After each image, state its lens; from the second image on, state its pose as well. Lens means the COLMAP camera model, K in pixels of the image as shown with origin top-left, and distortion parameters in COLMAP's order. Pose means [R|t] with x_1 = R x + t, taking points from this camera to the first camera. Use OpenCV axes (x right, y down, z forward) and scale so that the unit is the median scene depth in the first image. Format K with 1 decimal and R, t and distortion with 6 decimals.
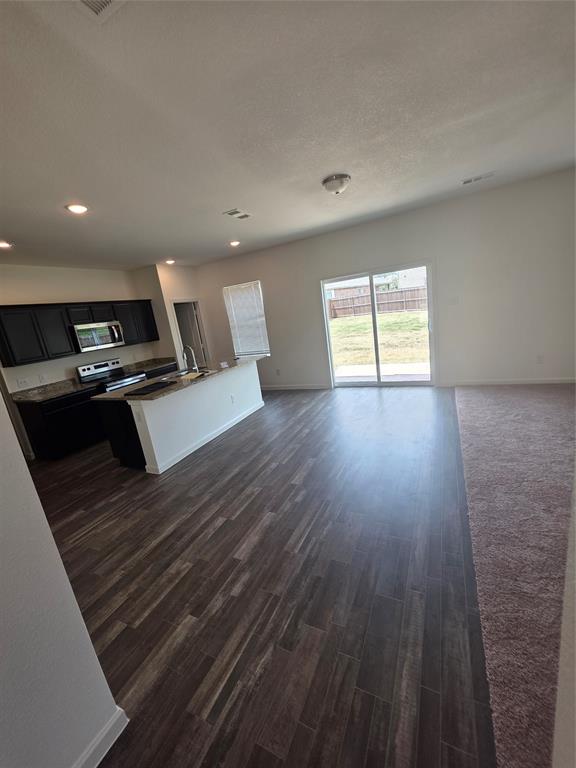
lens RADIAL K [[308.1, 0, 289.5], [0, 308.1, 381.6], [0, 0, 1]] dist [-0.000512, 0.000231]
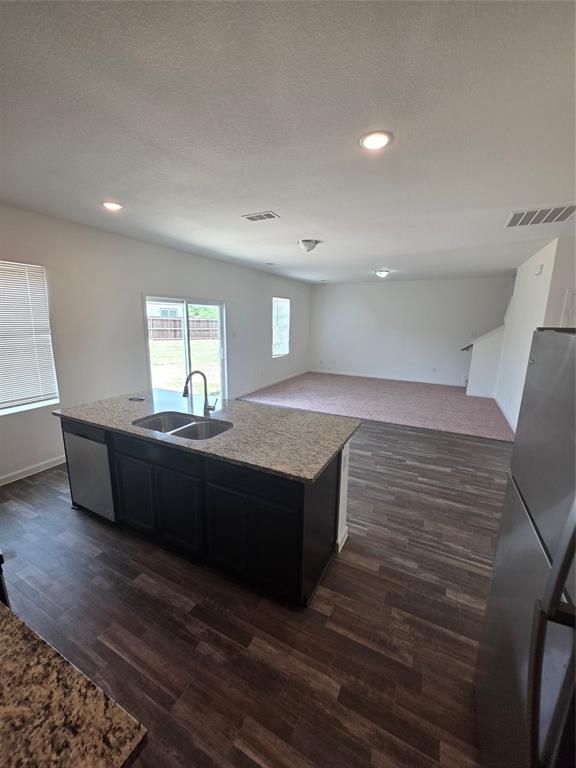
lens RADIAL K [[308.1, 0, 289.5], [0, 308.1, 381.6], [0, 0, 1]] dist [-0.000512, 0.000231]
pose [[0.015727, -0.059202, 0.998122, -1.370812], [0.209907, 0.976196, 0.054594, -0.142100], [-0.977595, 0.208654, 0.027780, 1.269881]]
